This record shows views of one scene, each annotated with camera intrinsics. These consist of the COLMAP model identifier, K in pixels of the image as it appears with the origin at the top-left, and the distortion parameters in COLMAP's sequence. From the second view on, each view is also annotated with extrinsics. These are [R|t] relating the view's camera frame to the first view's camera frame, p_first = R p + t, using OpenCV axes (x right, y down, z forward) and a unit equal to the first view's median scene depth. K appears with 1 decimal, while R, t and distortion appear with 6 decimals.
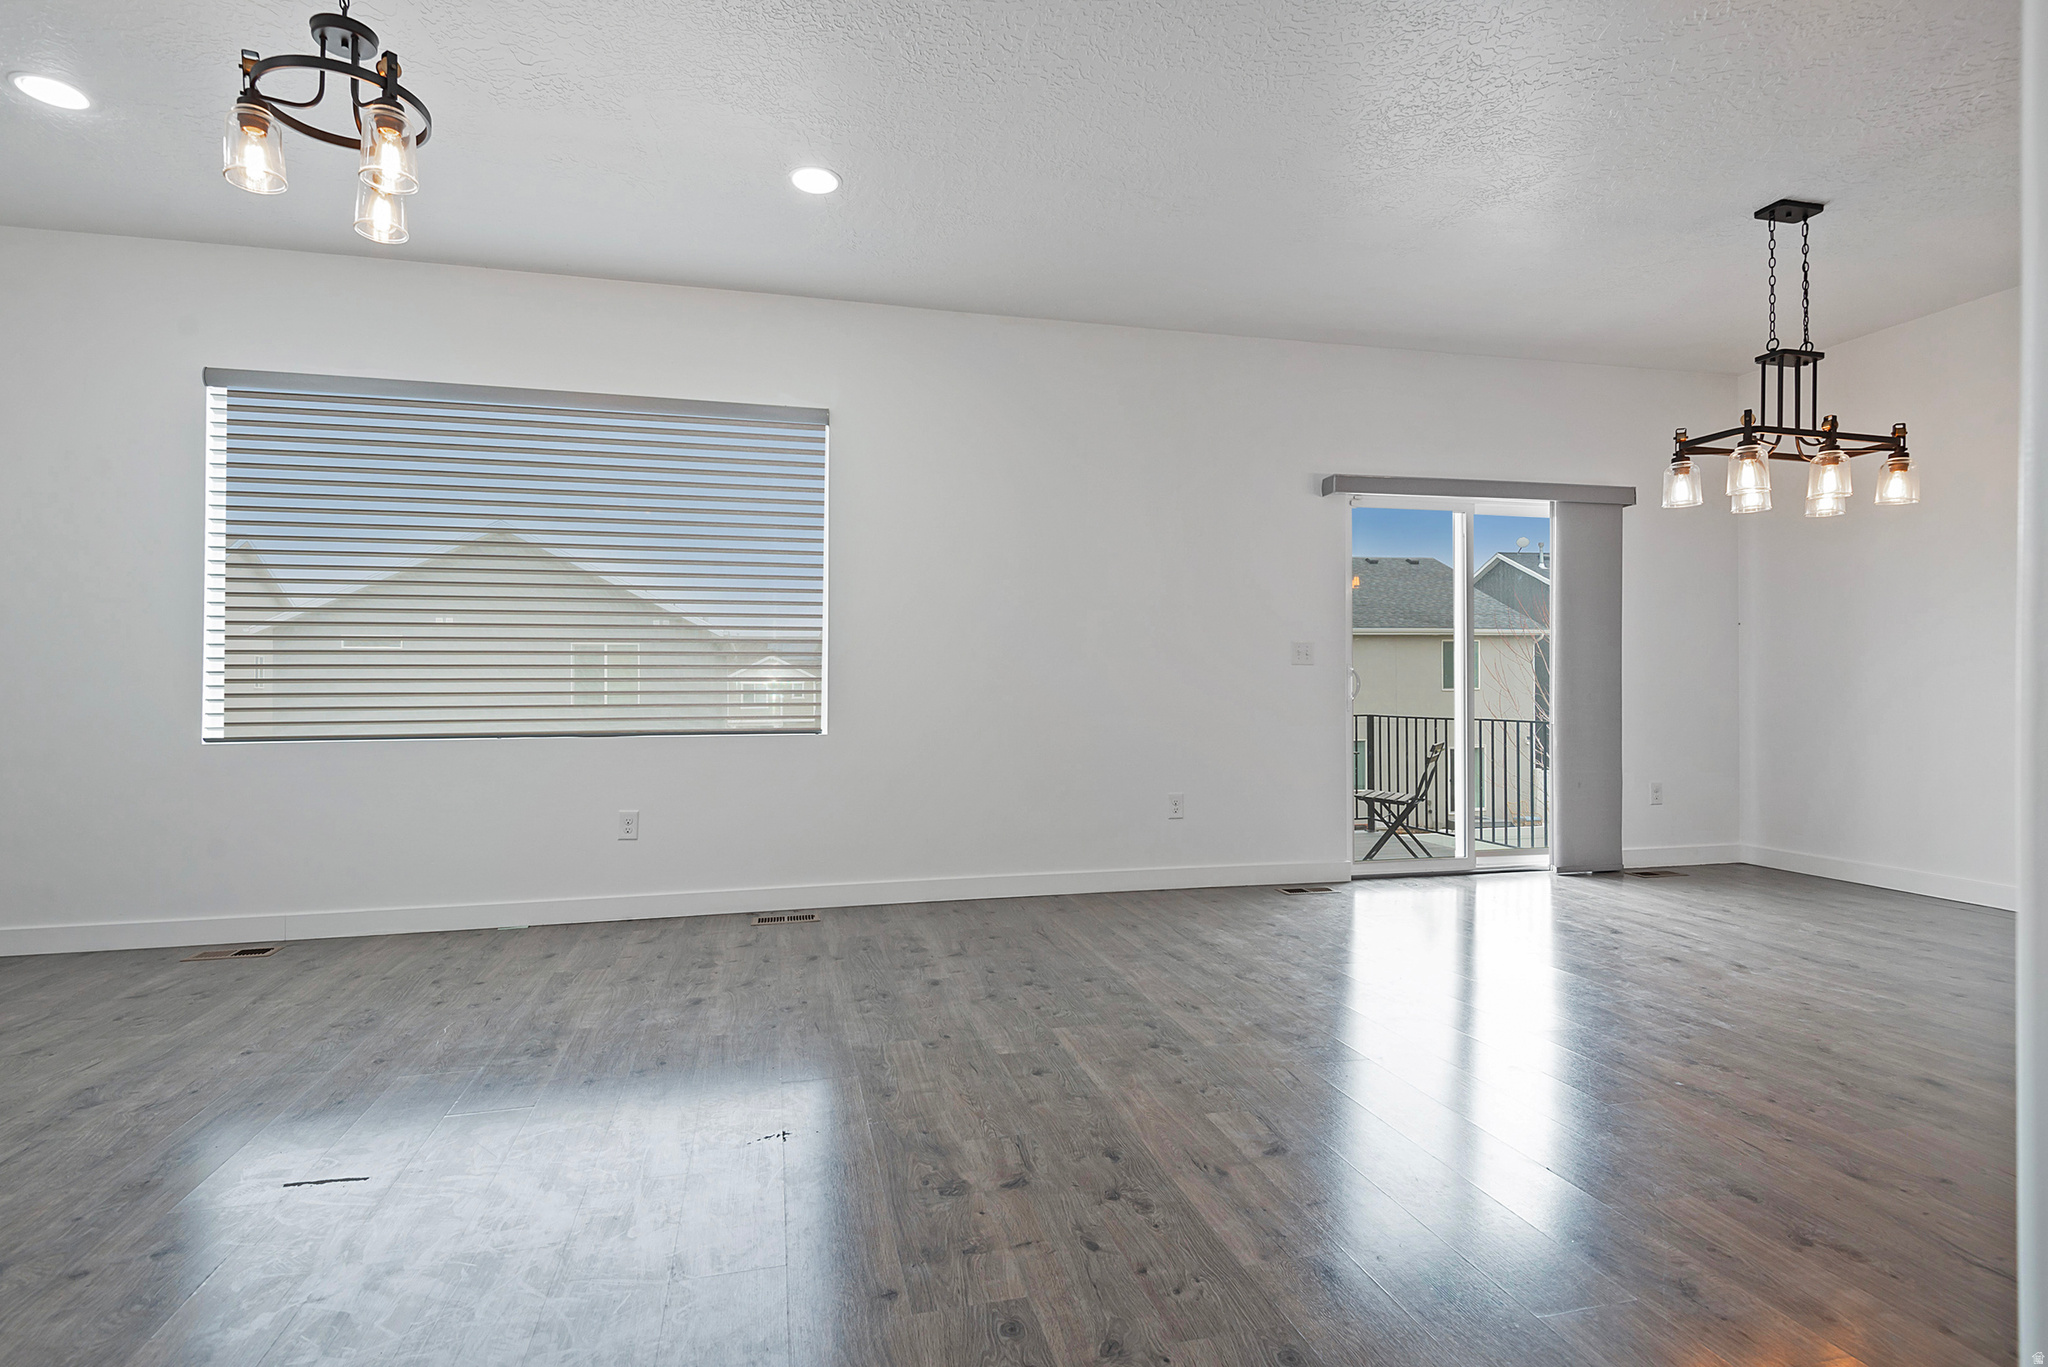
lens RADIAL K [[1027.1, 0, 956.2], [0, 1027.1, 691.4], [0, 0, 1]] dist [0.004729, -0.002697]
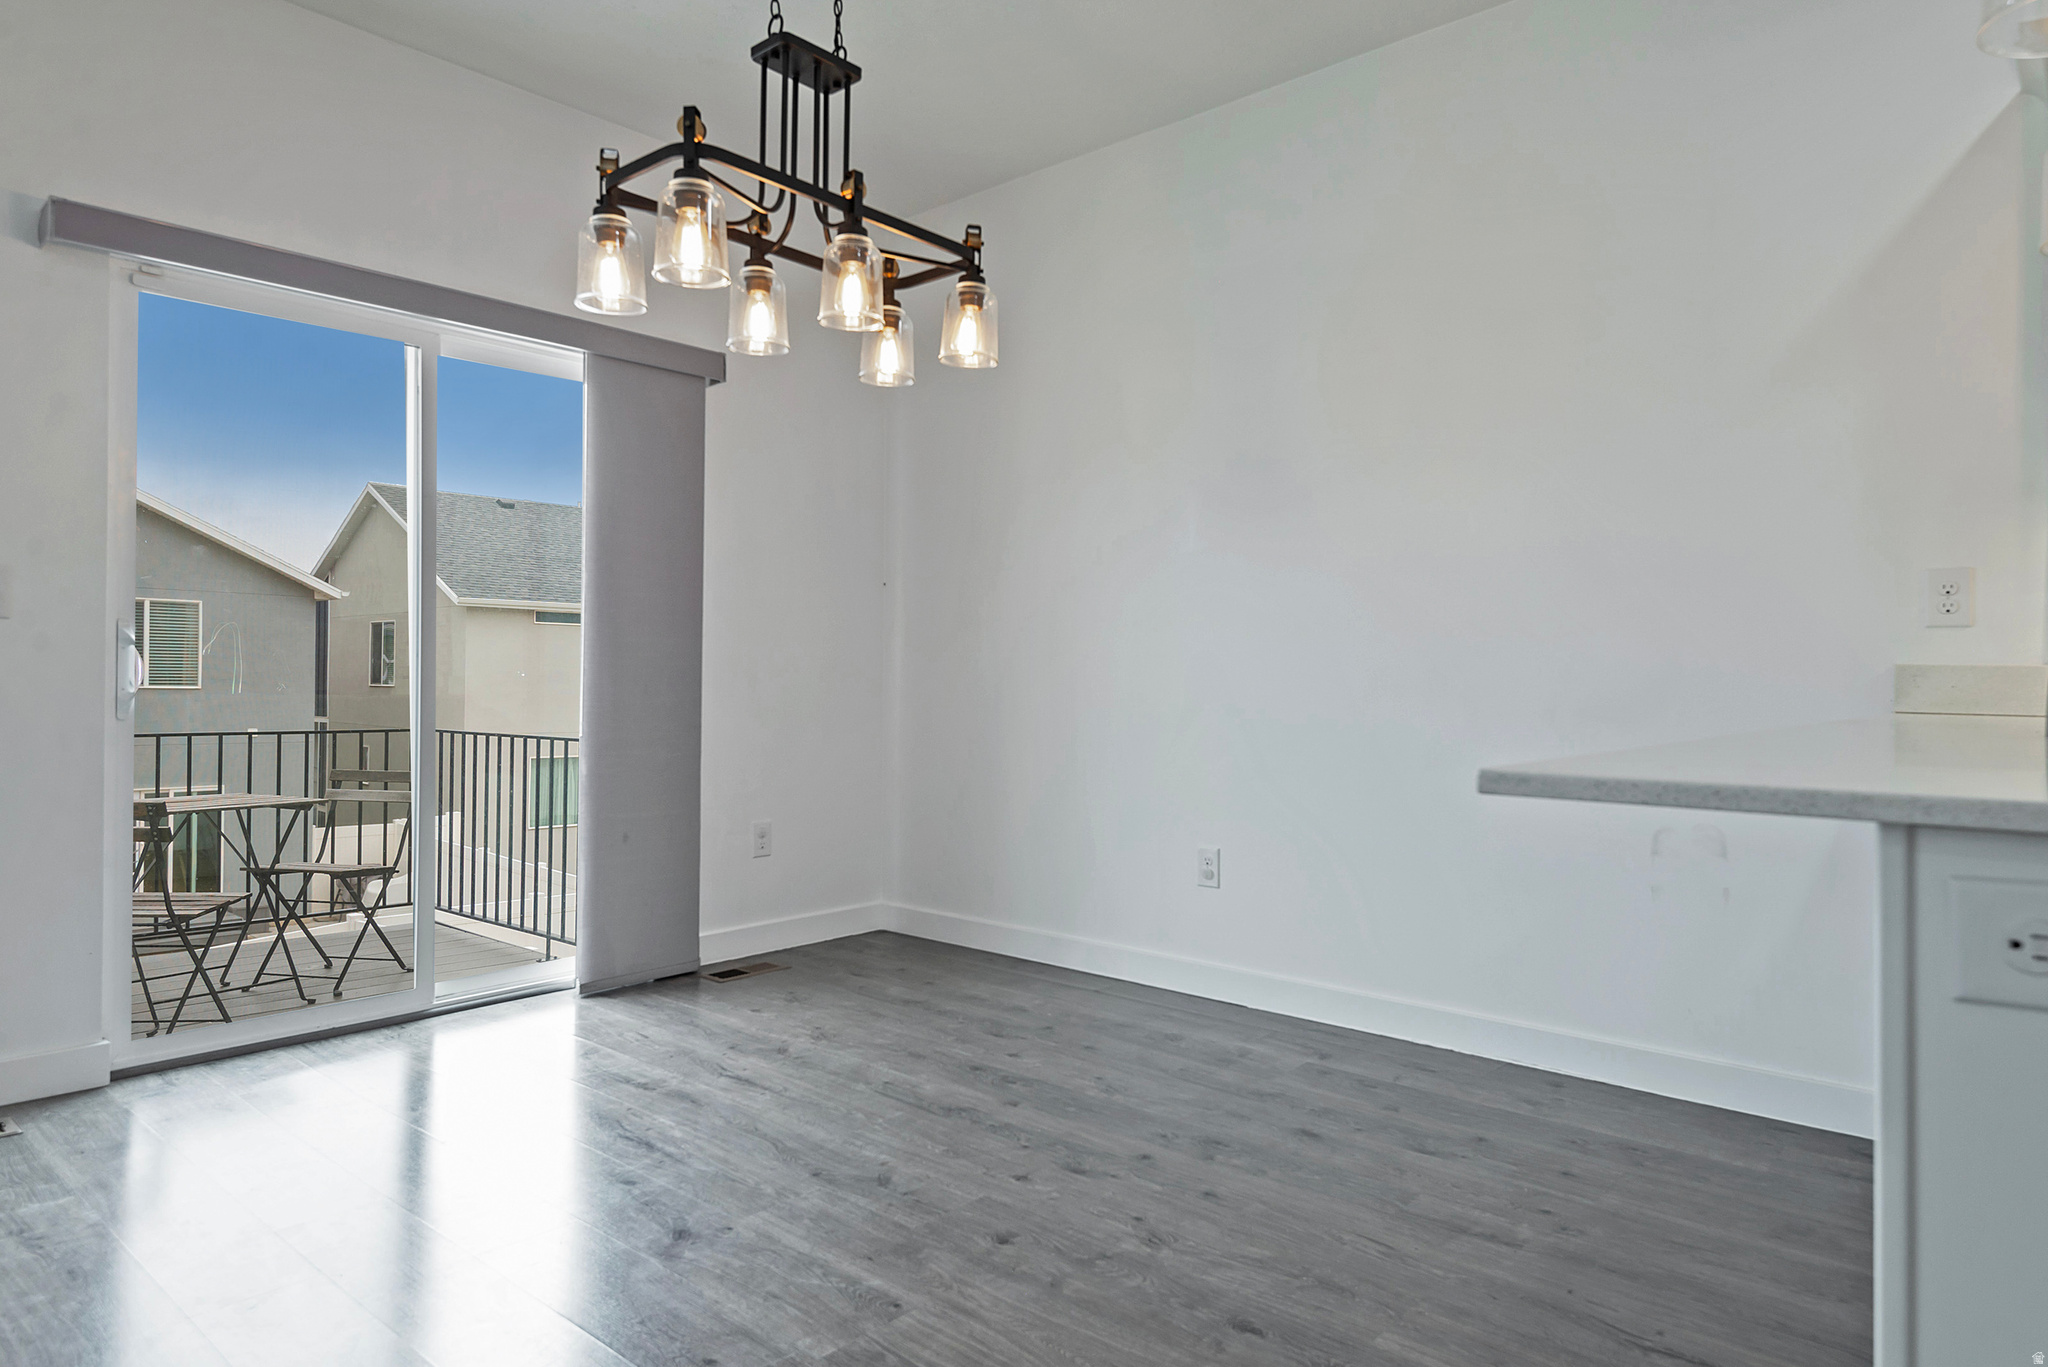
lens RADIAL K [[1273.3, 0, 1012.0], [0, 1273.3, 679.2], [0, 0, 1]] dist [-0.020459, 0.001297]
pose [[0.809377, 0.004486, 0.587272, 0.500220], [-0.007279, 0.999971, 0.002394, -0.004905], [-0.587244, -0.006213, 0.809386, 0.392006]]
